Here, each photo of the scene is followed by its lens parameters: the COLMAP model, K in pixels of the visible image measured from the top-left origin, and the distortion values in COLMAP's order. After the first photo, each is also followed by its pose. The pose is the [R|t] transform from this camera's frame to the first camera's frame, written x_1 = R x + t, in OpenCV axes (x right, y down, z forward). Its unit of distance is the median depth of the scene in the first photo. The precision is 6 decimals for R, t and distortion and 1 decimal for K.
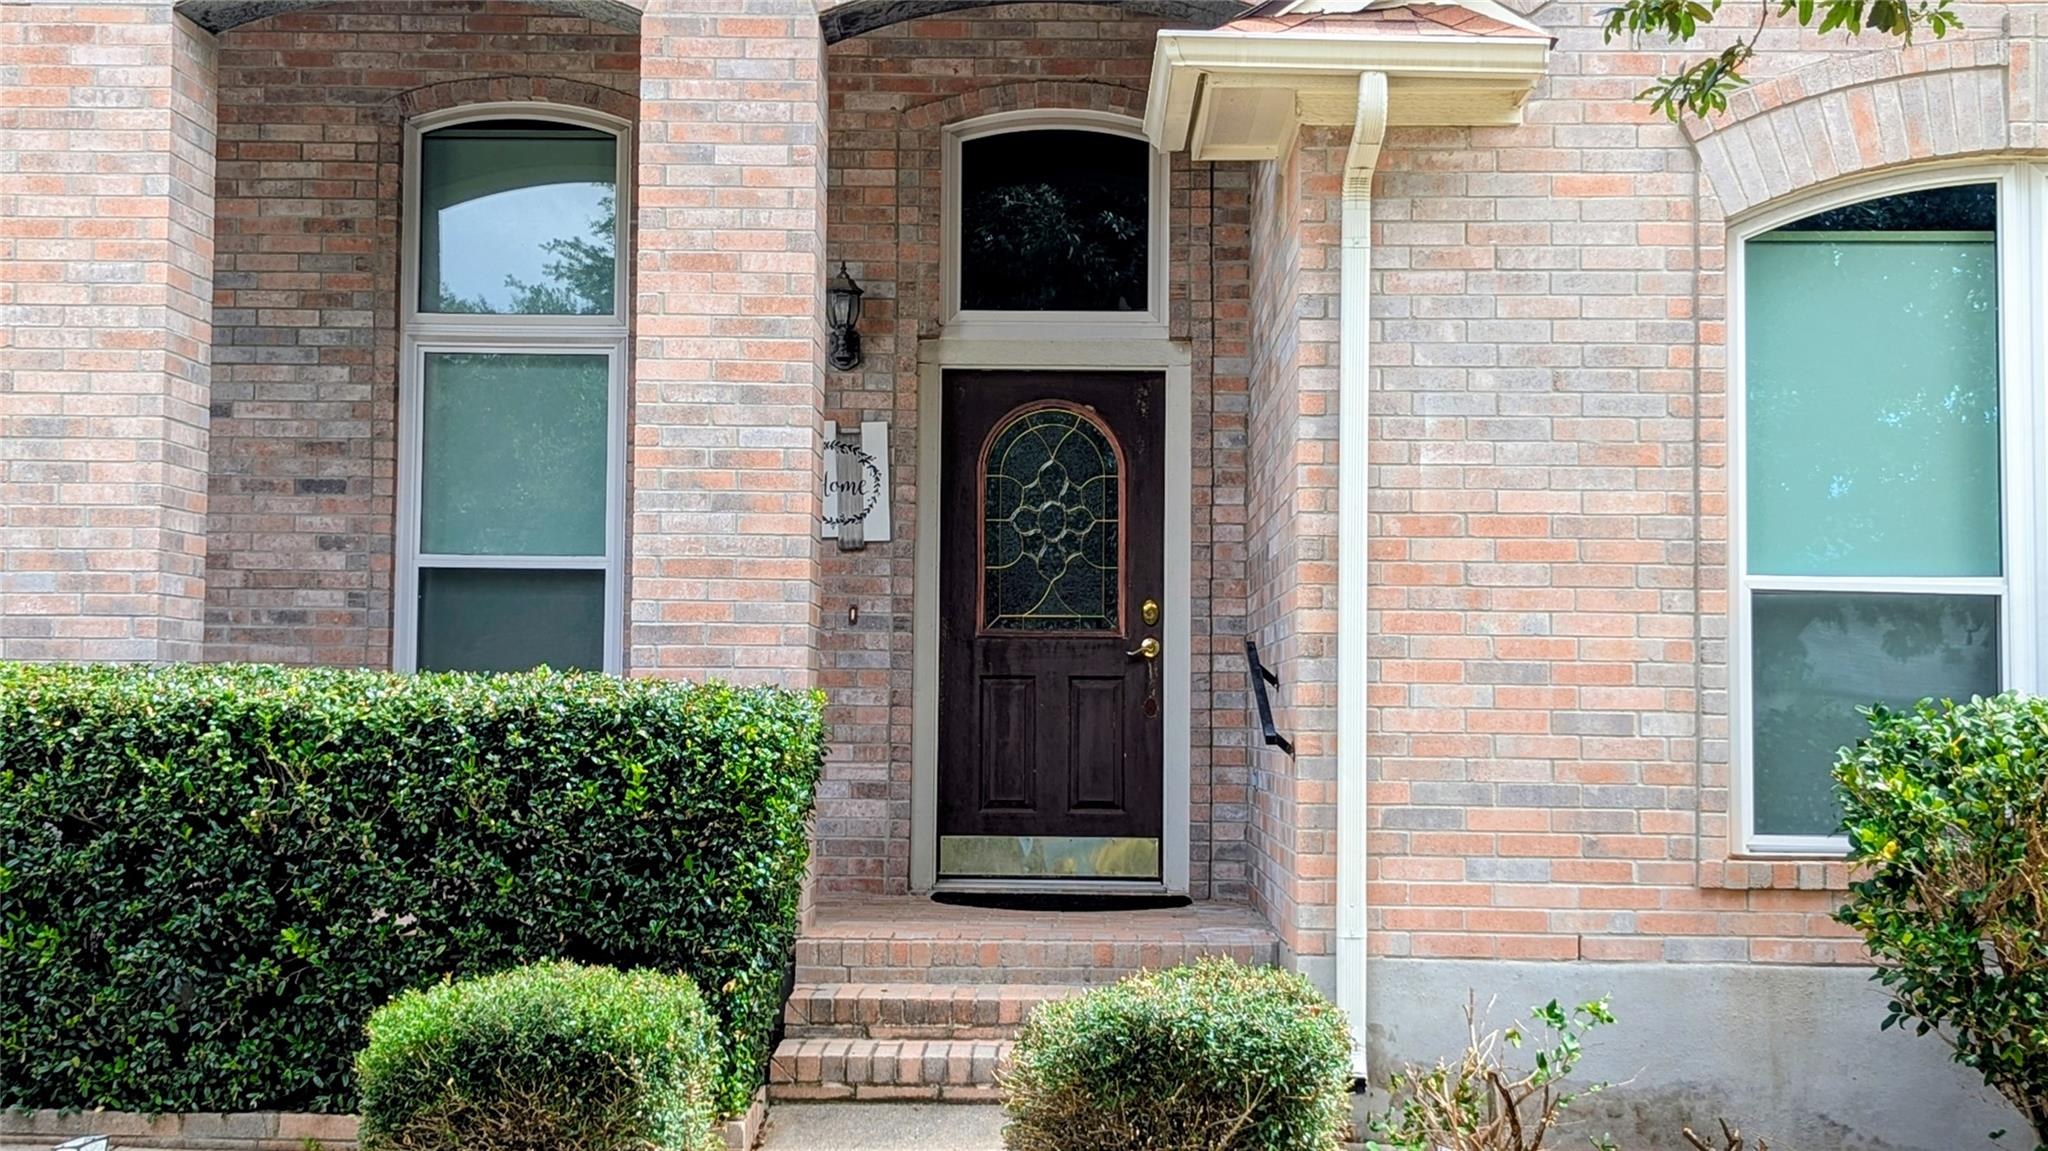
lens RADIAL K [[2993.5, 0, 1022.5], [0, 2993.5, 520.2], [0, 0, 1]] dist [0.281408, -1.187501]
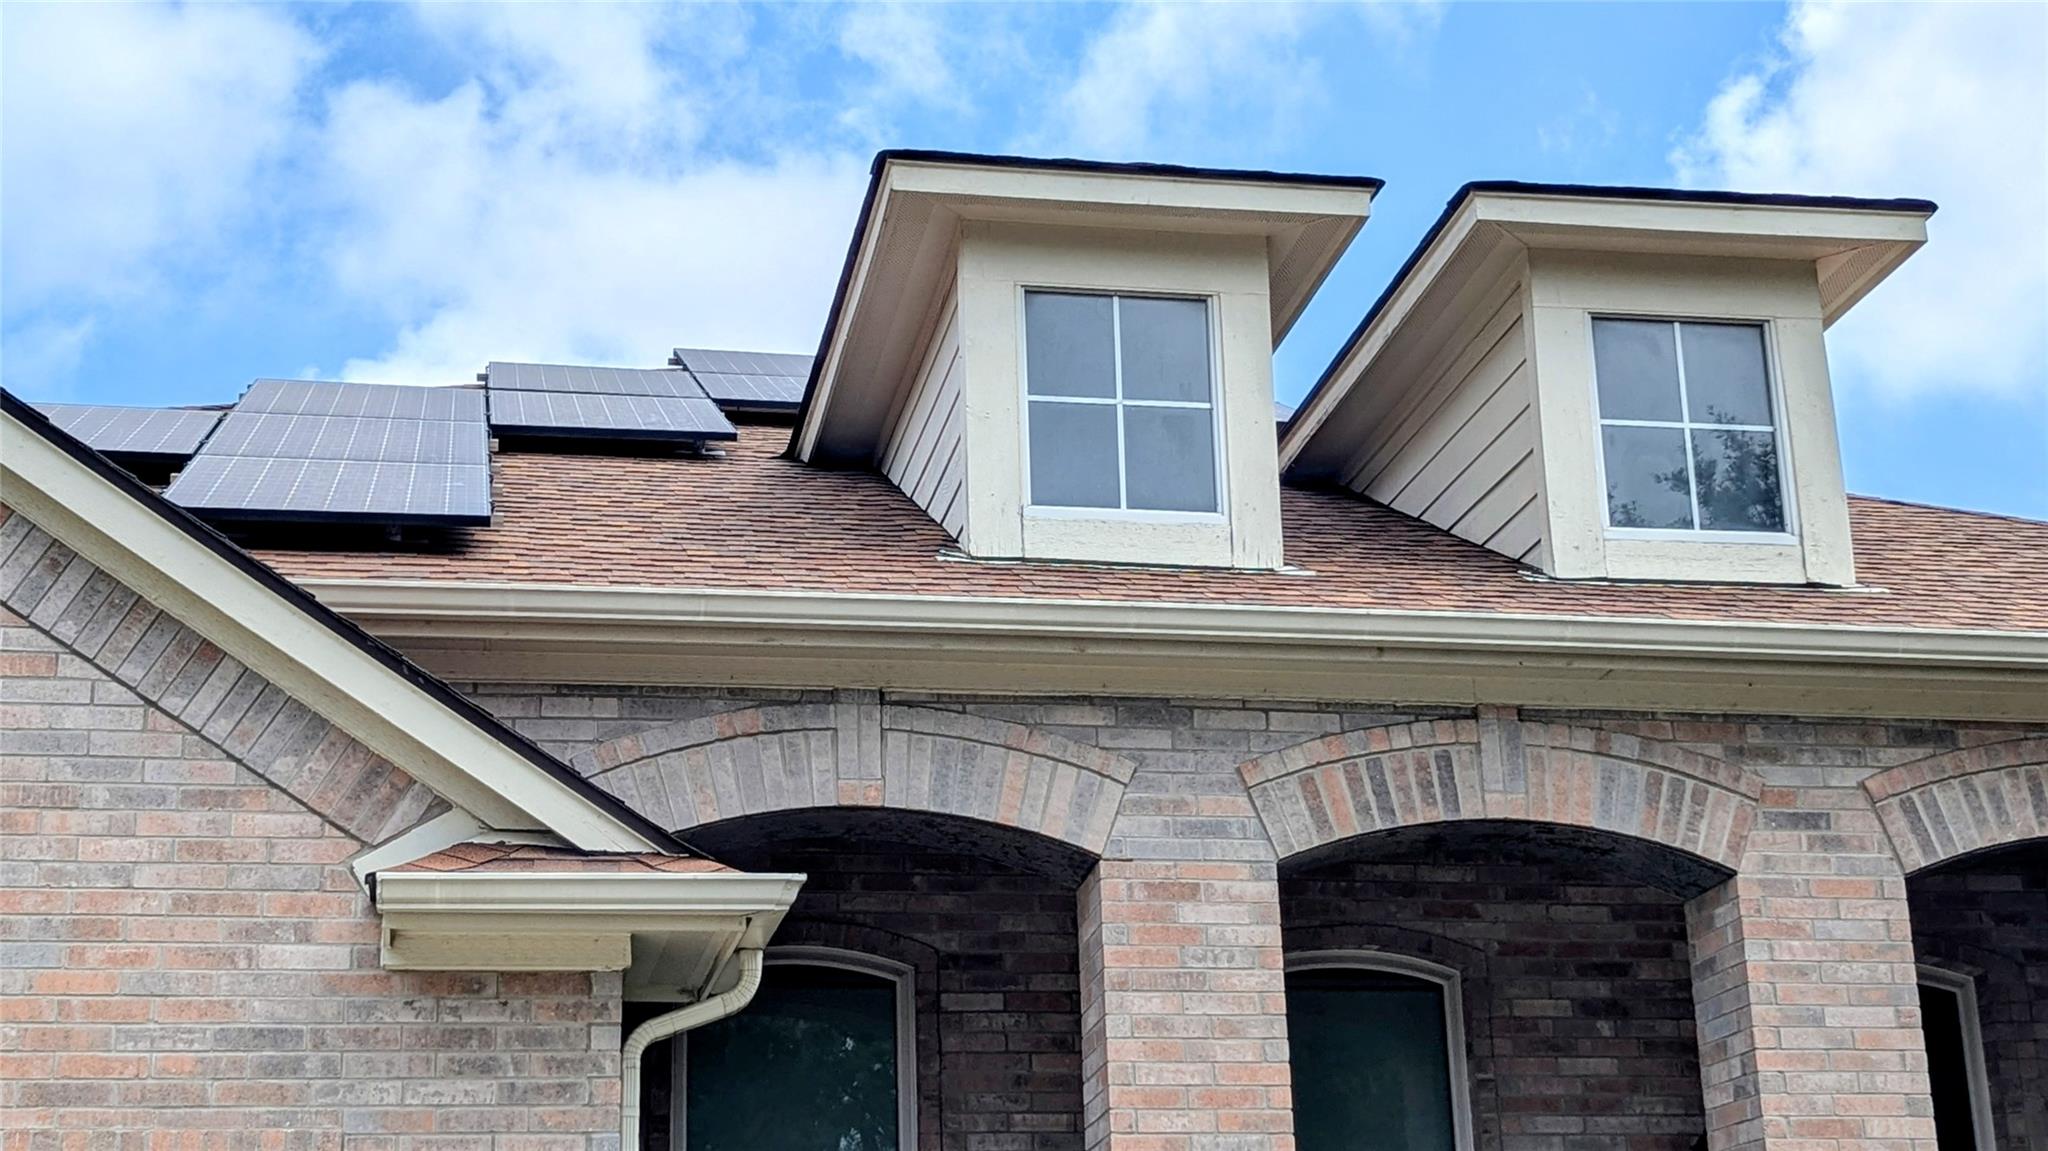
lens RADIAL K [[2993.5, 0, 1022.5], [0, 2993.5, 520.2], [0, 0, 1]] dist [0.281408, -1.187501]
pose [[0.978066, 0.030355, 0.206070, -0.567211], [0.023993, 0.966320, -0.256221, -0.030109], [-0.206907, 0.255545, 0.944397, 0.076952]]
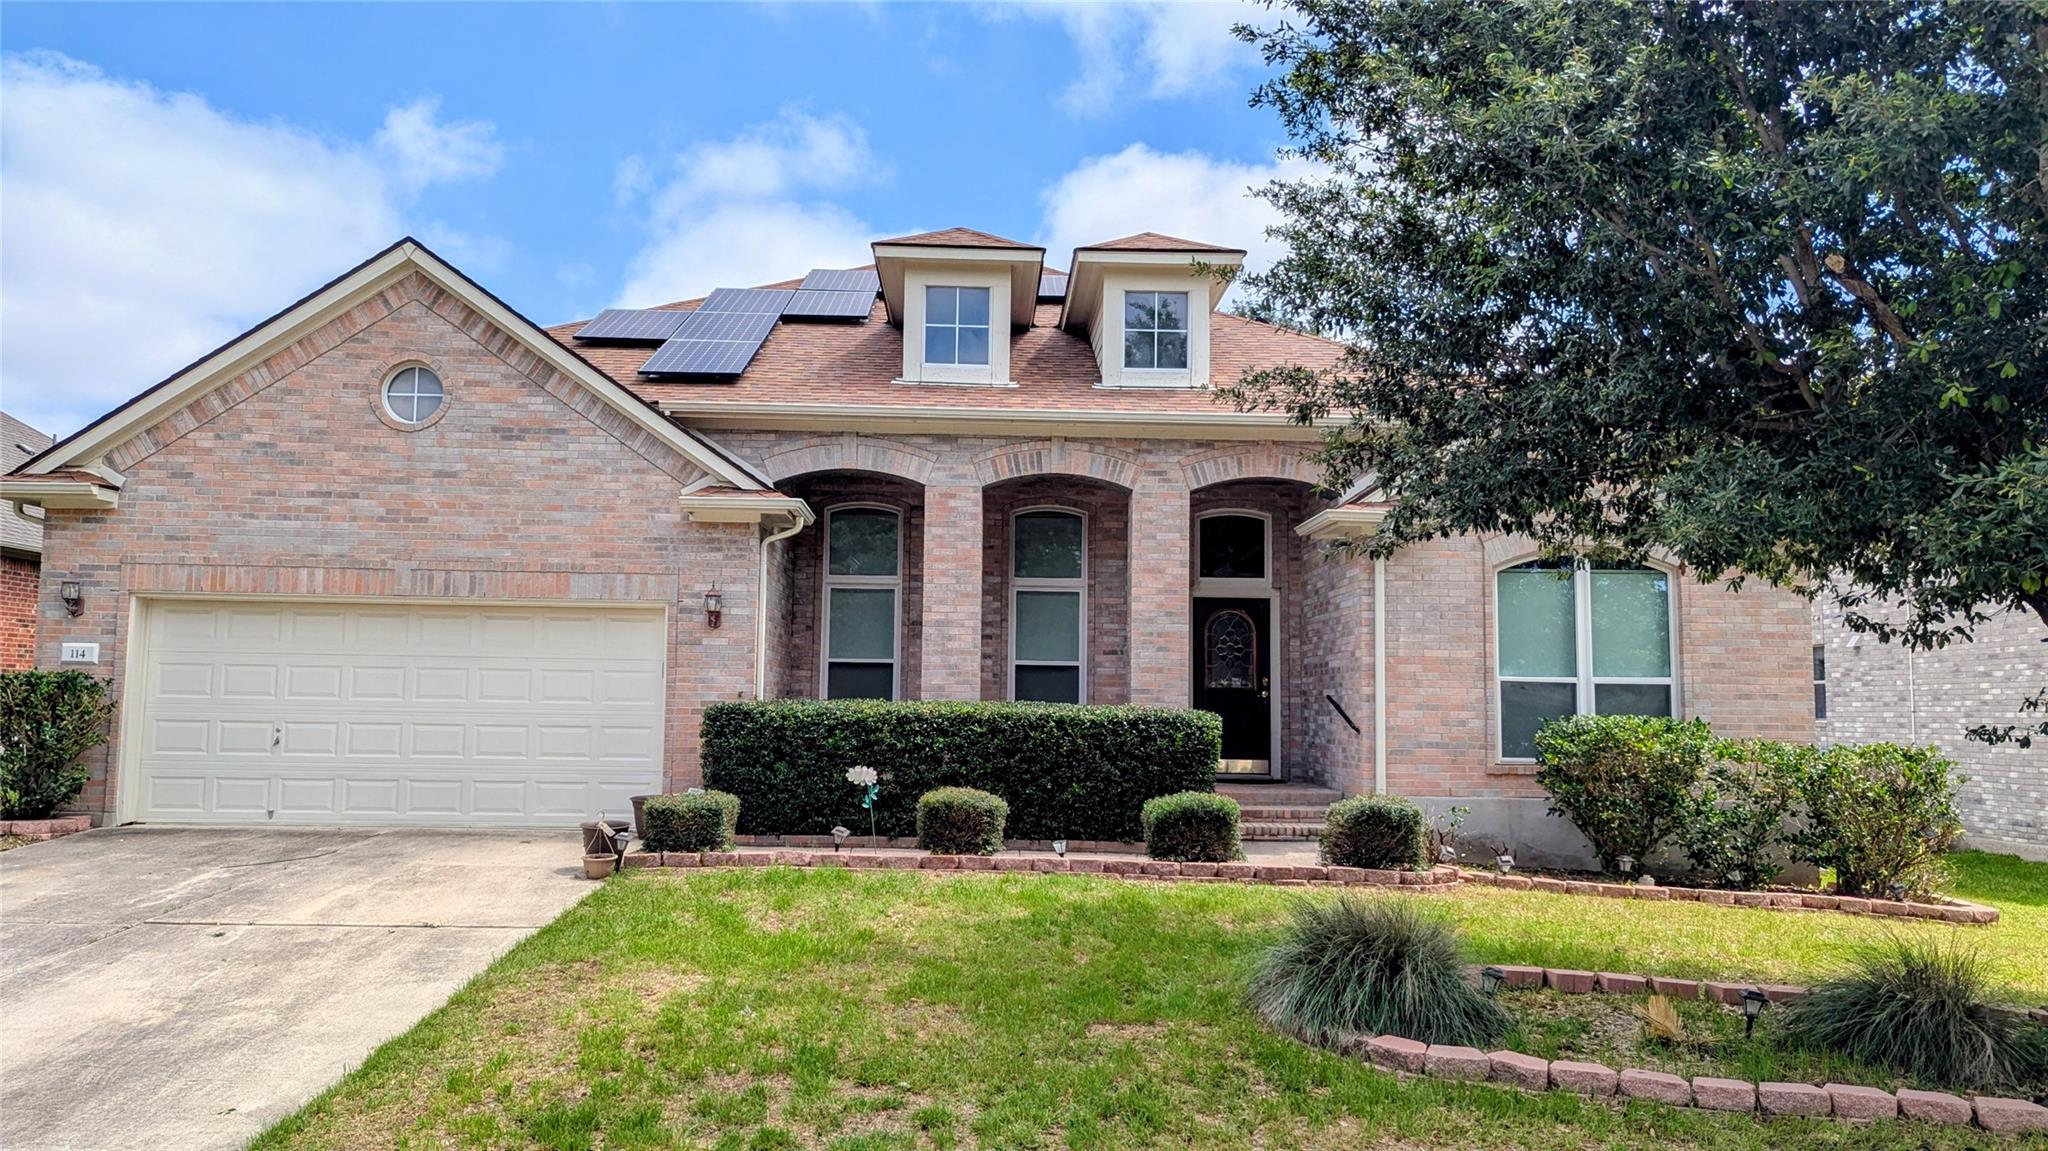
lens RADIAL K [[1498.1, 0, 1024.0], [0, 1498.1, 575.5], [0, 0, 1]] dist [0.115987, -0.000441]
pose [[0.998459, 0.007012, 0.055045, -0.322922], [-0.005785, 0.999732, -0.022419, -0.045583], [-0.055187, 0.022066, 0.998232, -0.529868]]
